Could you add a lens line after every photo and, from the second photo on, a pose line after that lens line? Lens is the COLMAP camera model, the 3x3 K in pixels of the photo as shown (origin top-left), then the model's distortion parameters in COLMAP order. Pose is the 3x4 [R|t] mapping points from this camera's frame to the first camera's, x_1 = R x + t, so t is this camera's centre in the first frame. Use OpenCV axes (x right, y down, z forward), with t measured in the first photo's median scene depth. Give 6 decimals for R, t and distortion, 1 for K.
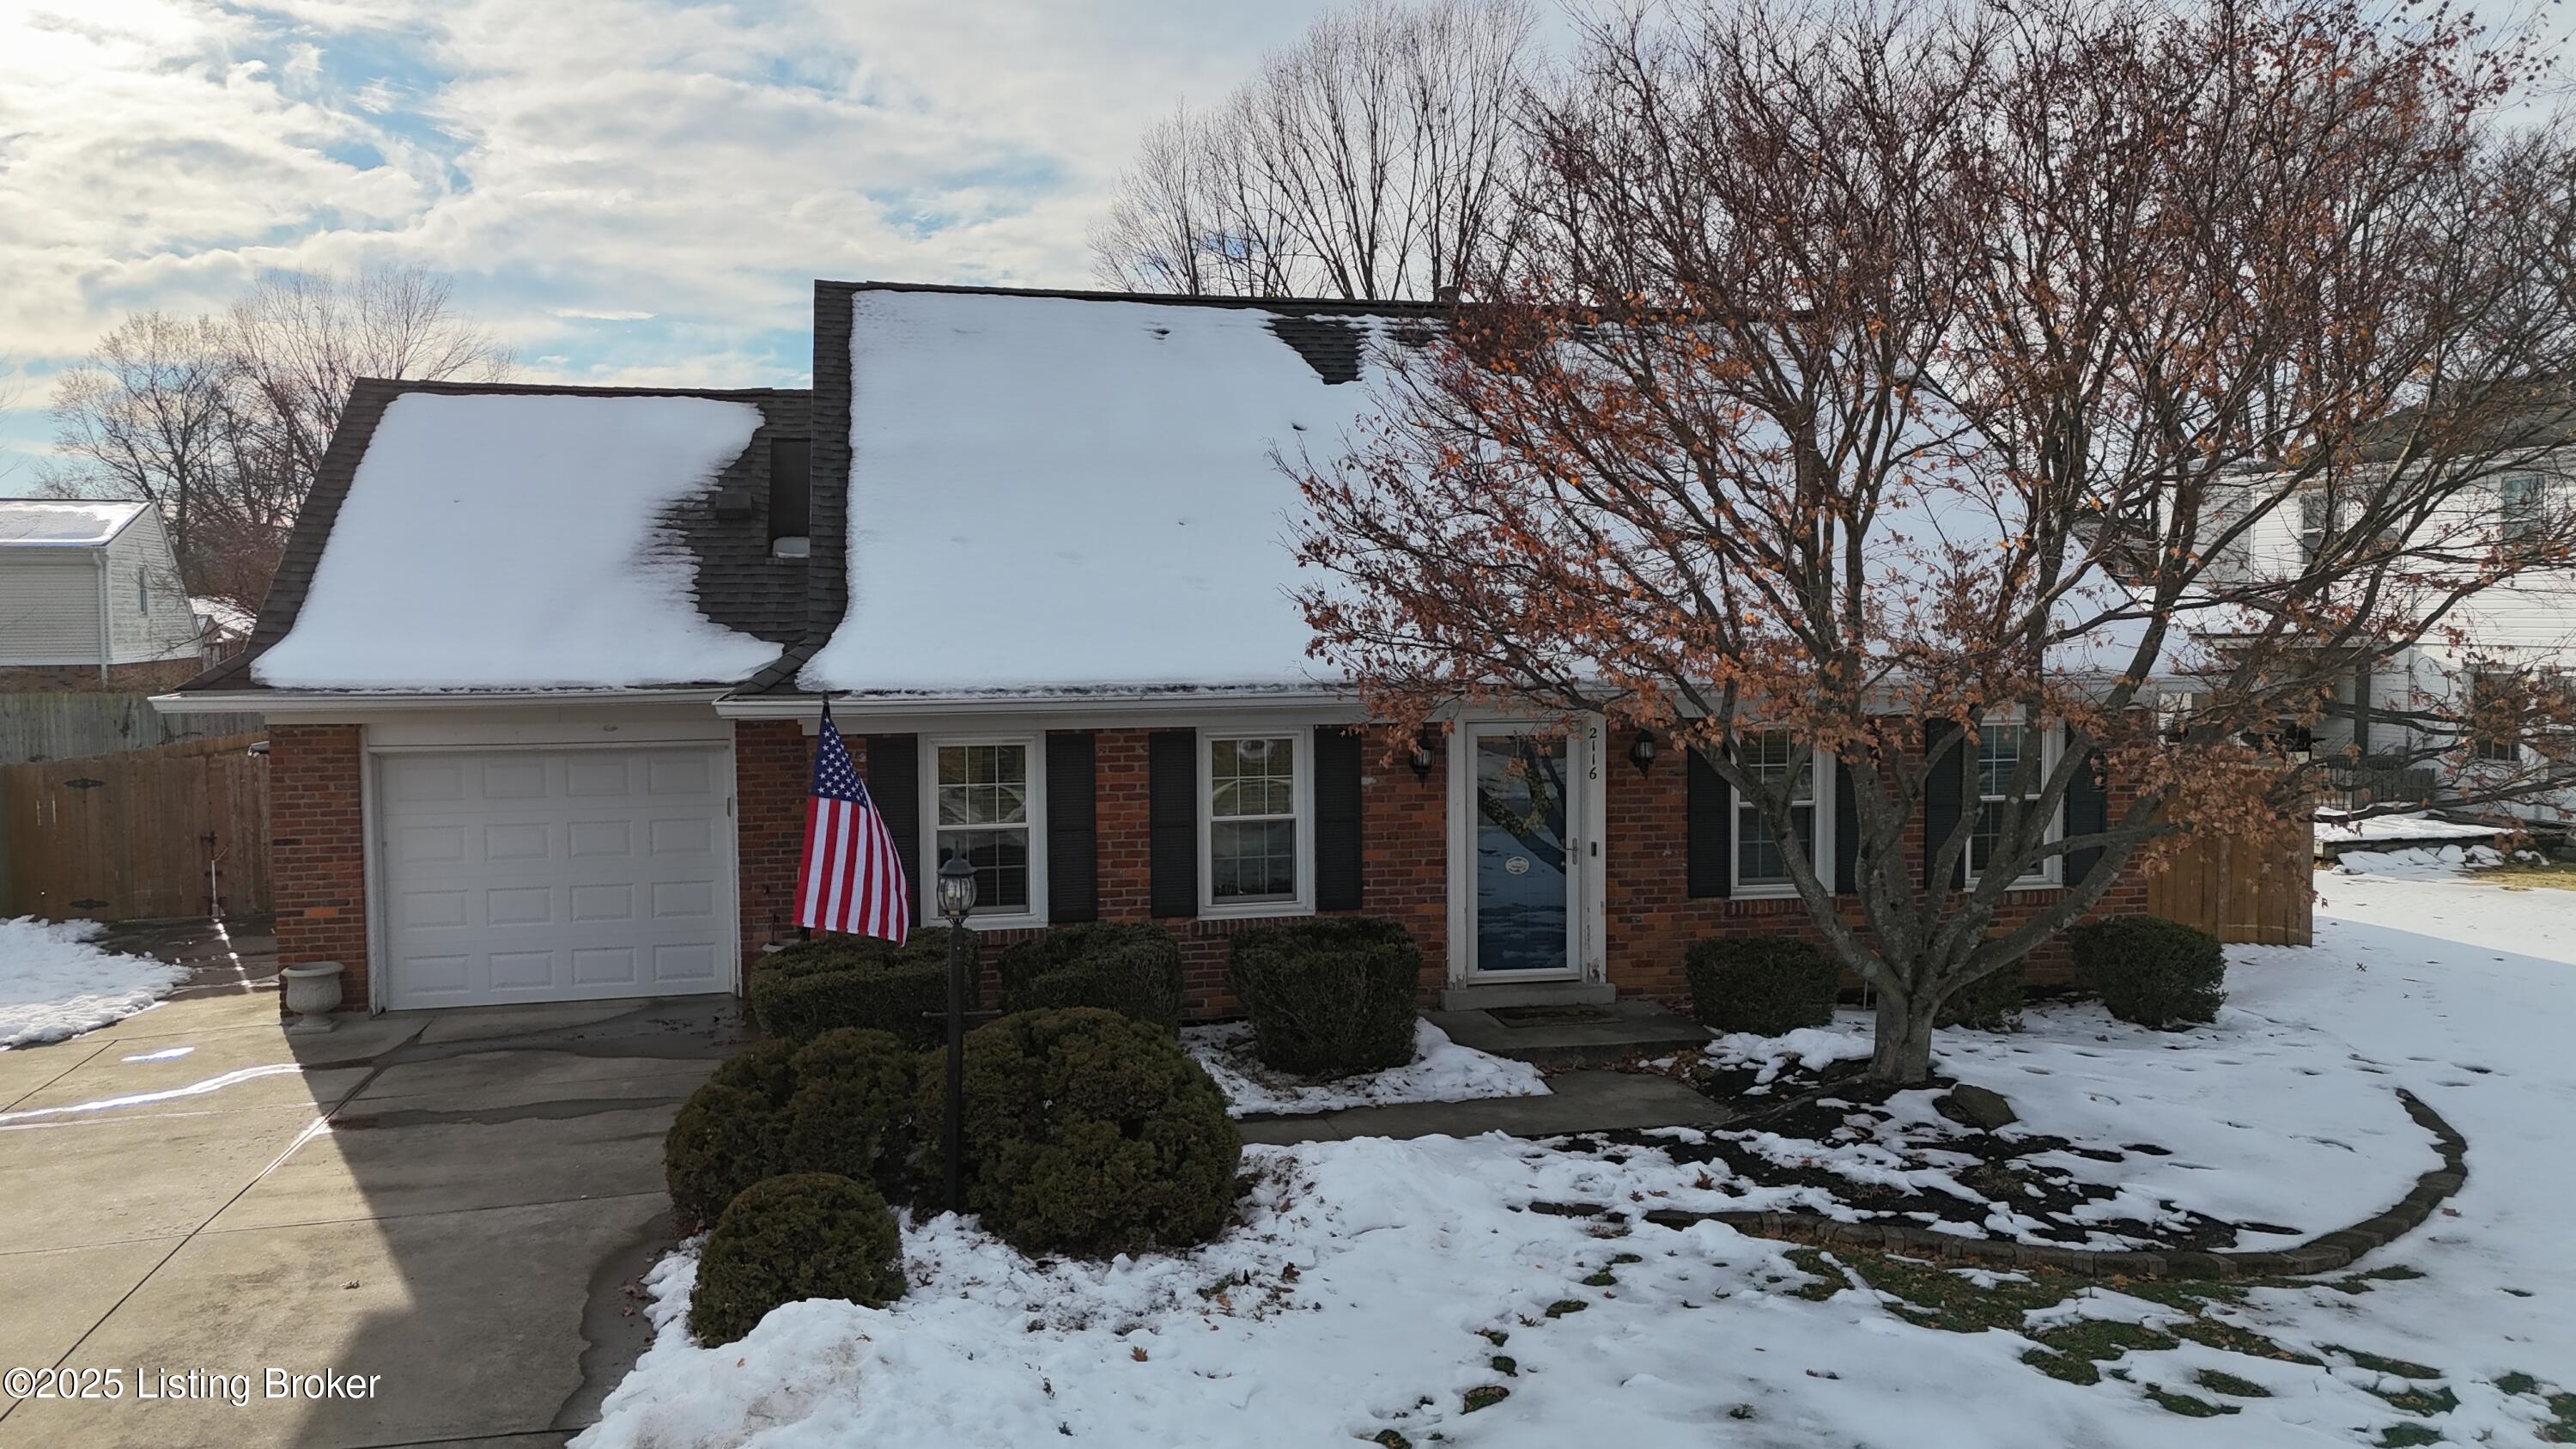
lens RADIAL K [[1911.1, 0, 1287.3], [0, 1911.1, 697.2], [0, 0, 1]] dist [0.063915, -0.054158]
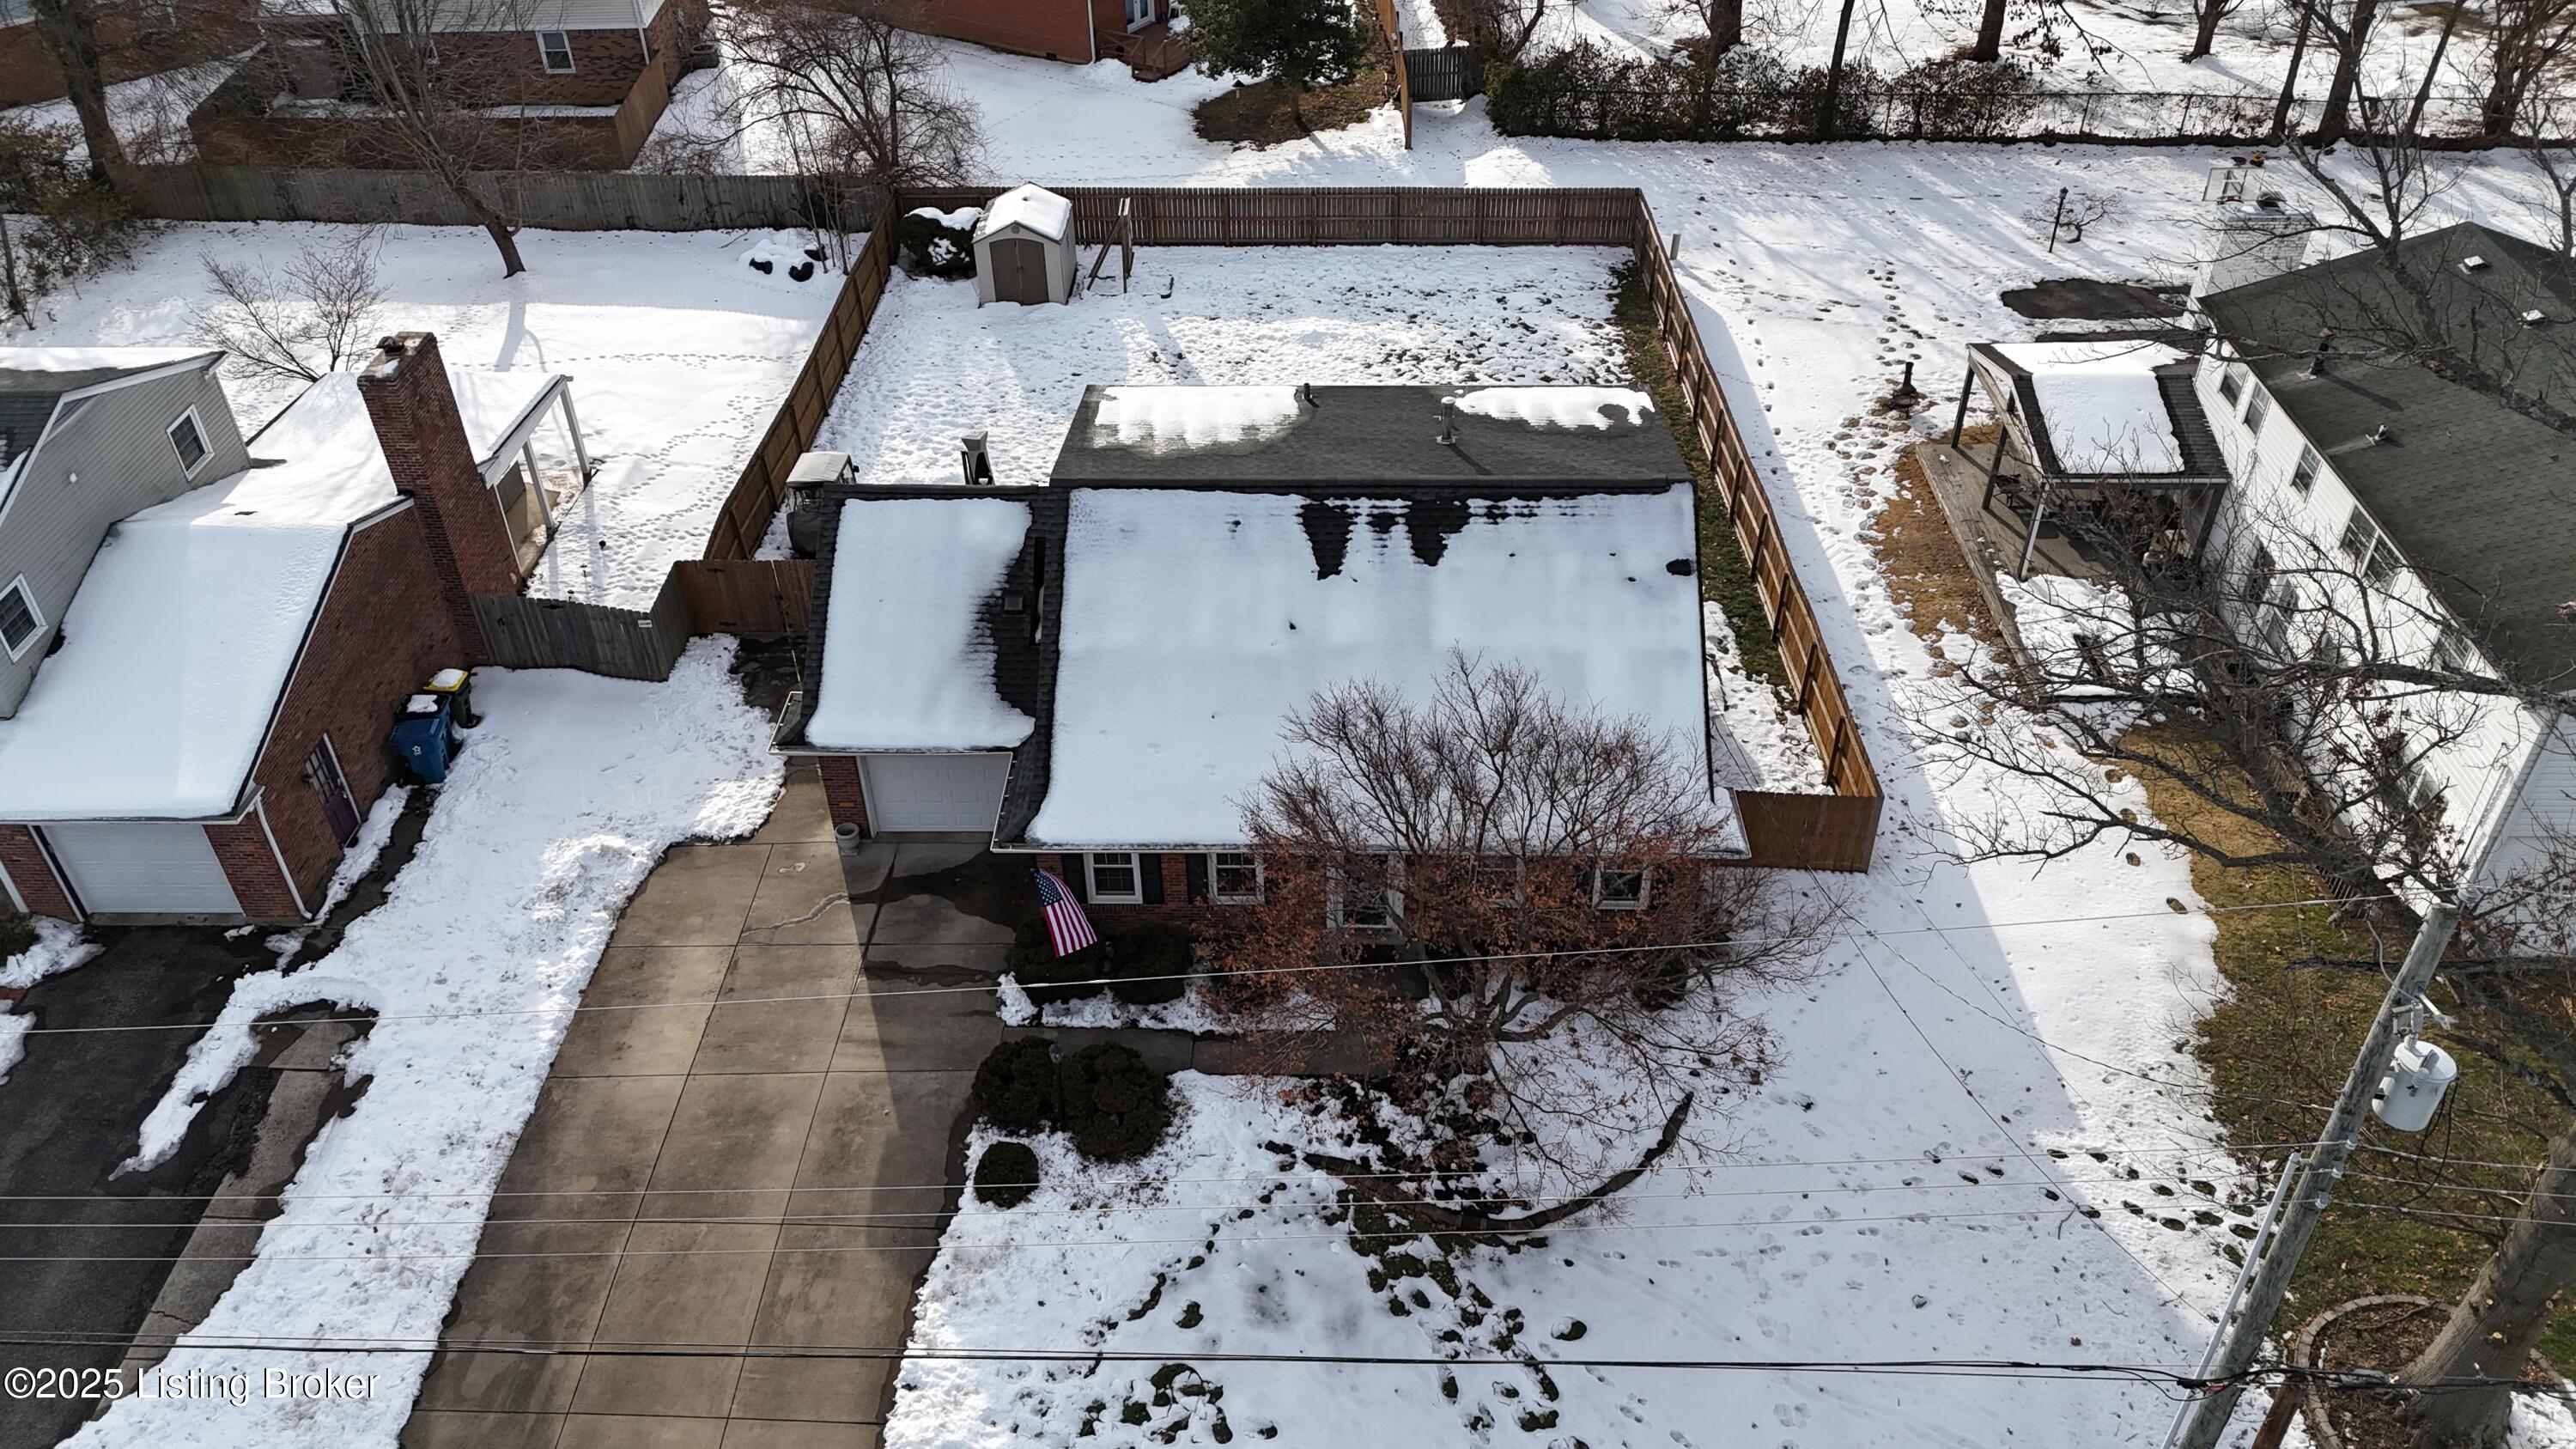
lens RADIAL K [[1911.1, 0, 1287.3], [0, 1911.1, 697.2], [0, 0, 1]] dist [0.063915, -0.054158]
pose [[0.970389, 0.141589, -0.195697, 0.583237], [-0.006442, 0.825065, 0.565001, -1.766462], [0.241461, -0.547010, 0.801546, -0.830769]]
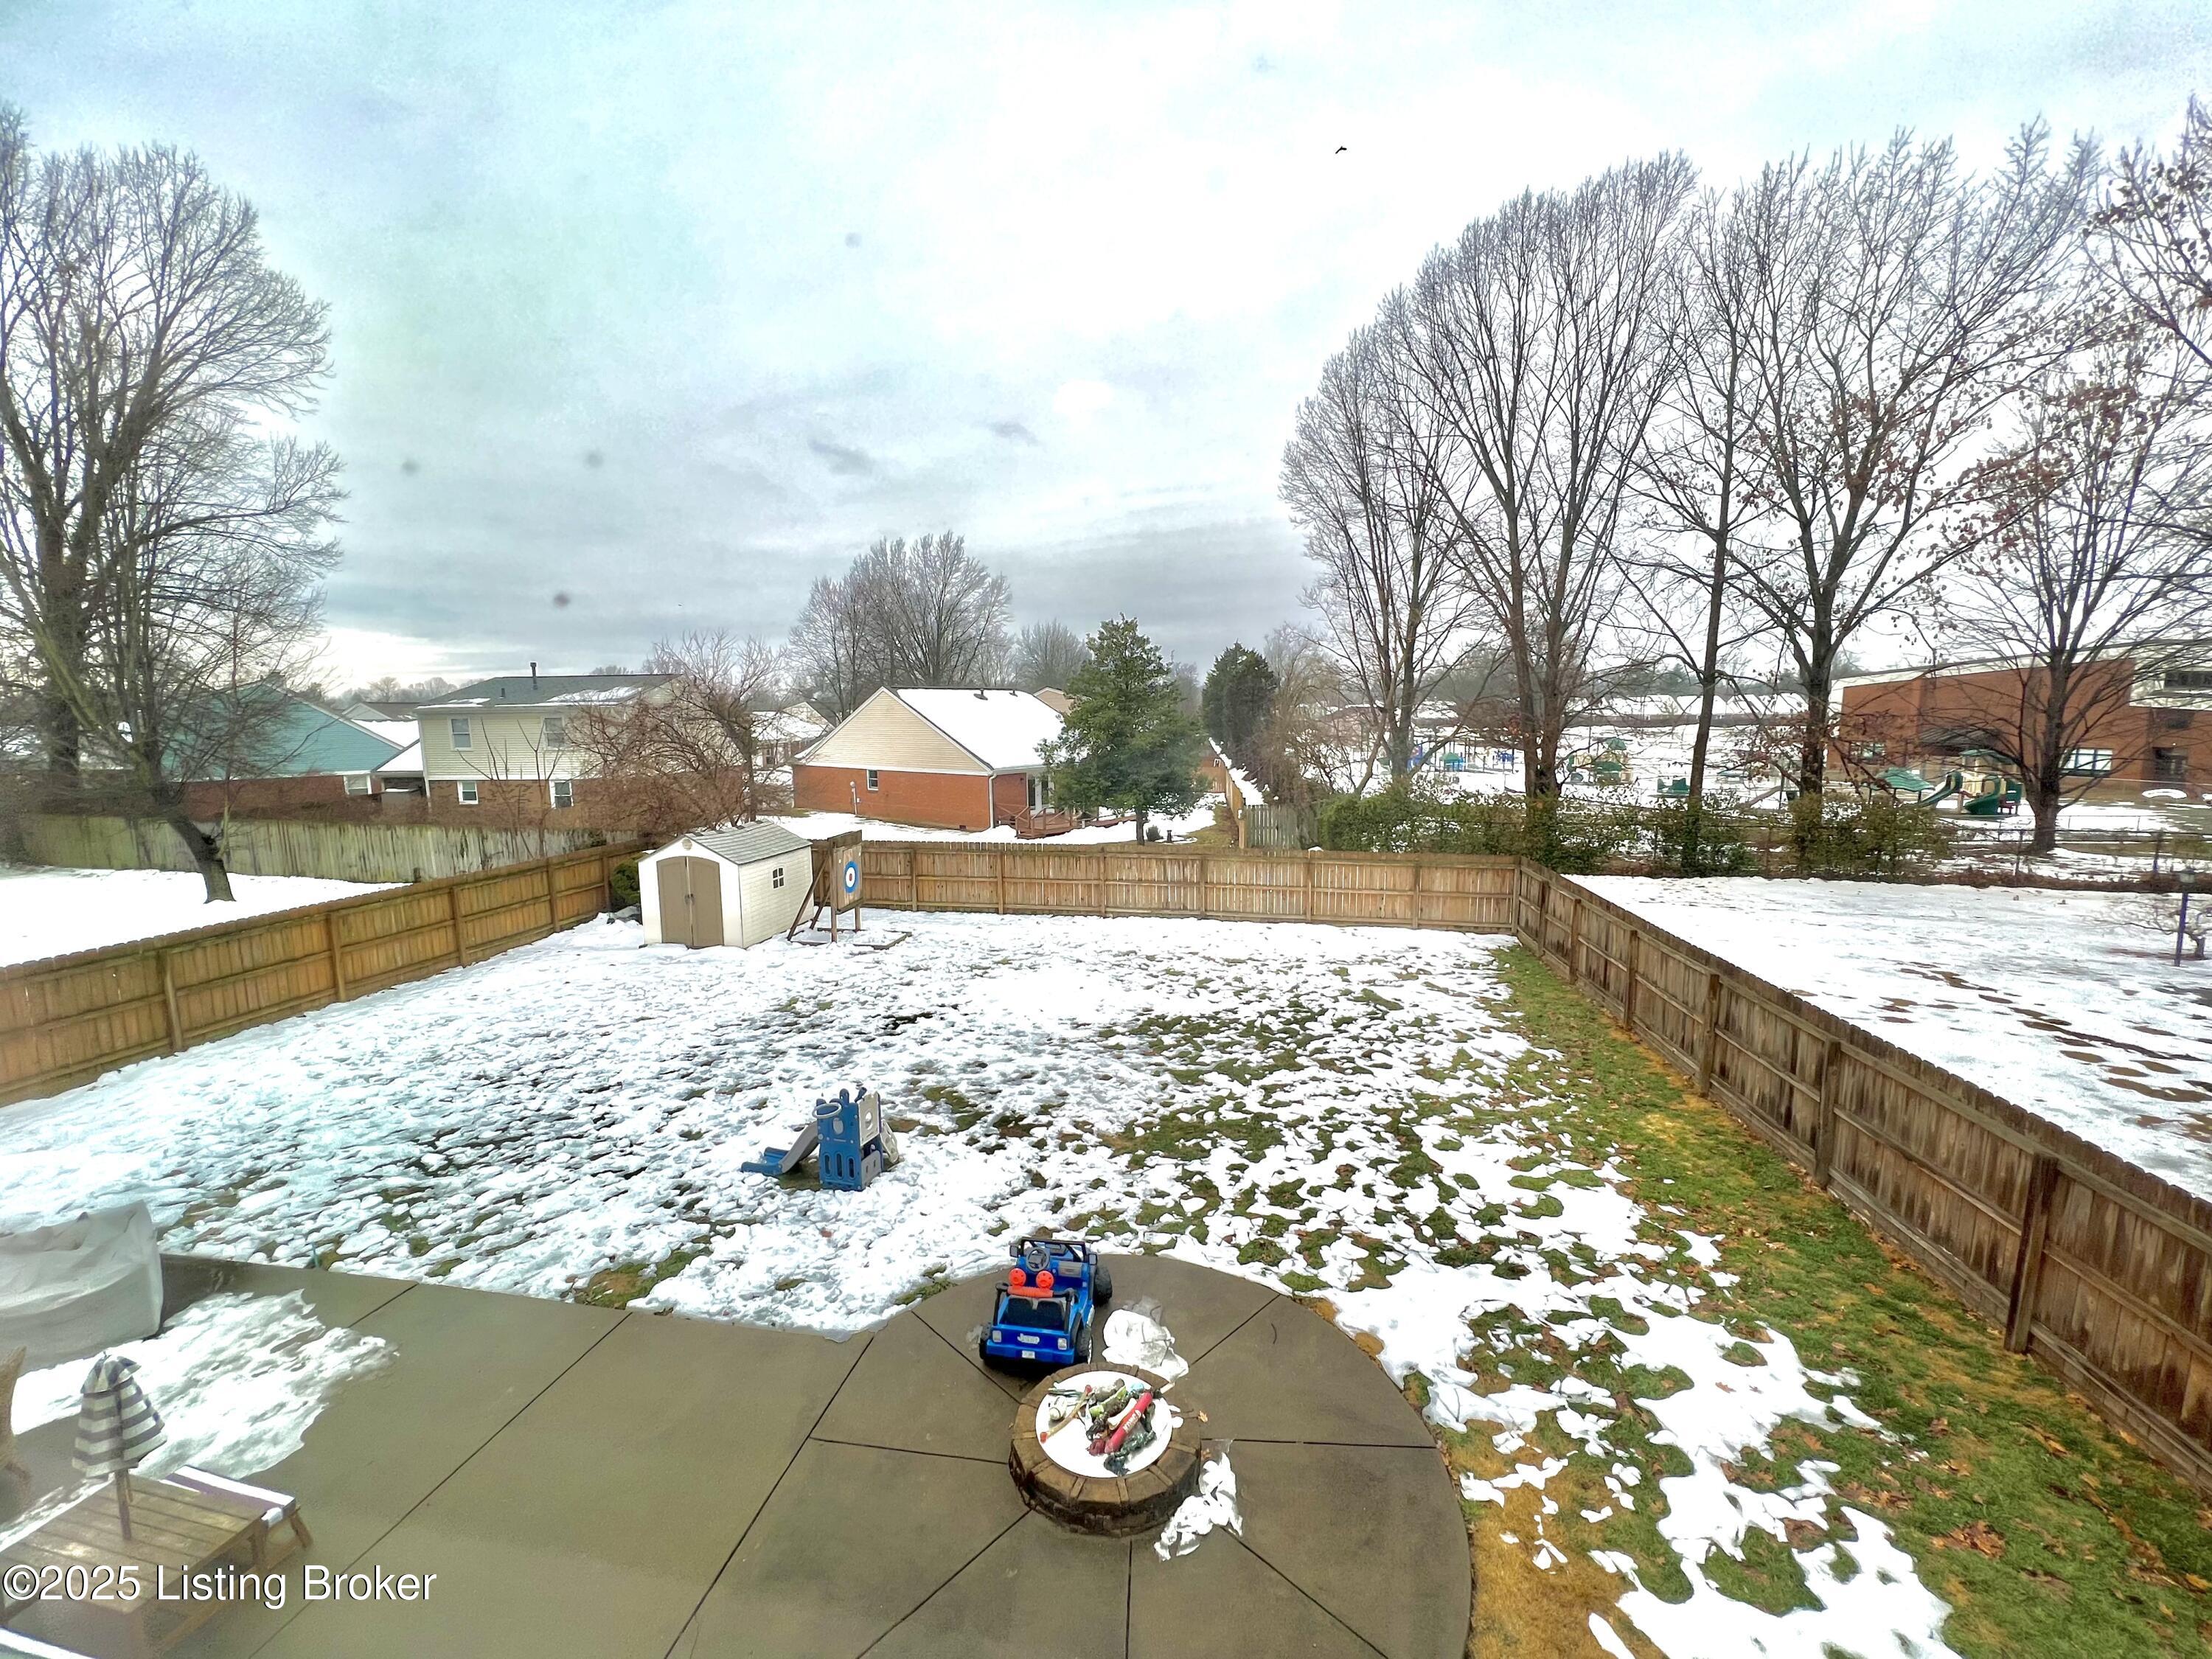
lens RADIAL K [[884.2, 0, 1106.0], [0, 884.2, 829.5], [0, 0, 1]] dist [-0.000243, -0.000031]
pose [[0.920560, 0.051960, -0.387129, 0.217236], [-0.014589, 0.994995, 0.098858, -0.219632], [0.390328, -0.085357, 0.916711, 2.258601]]
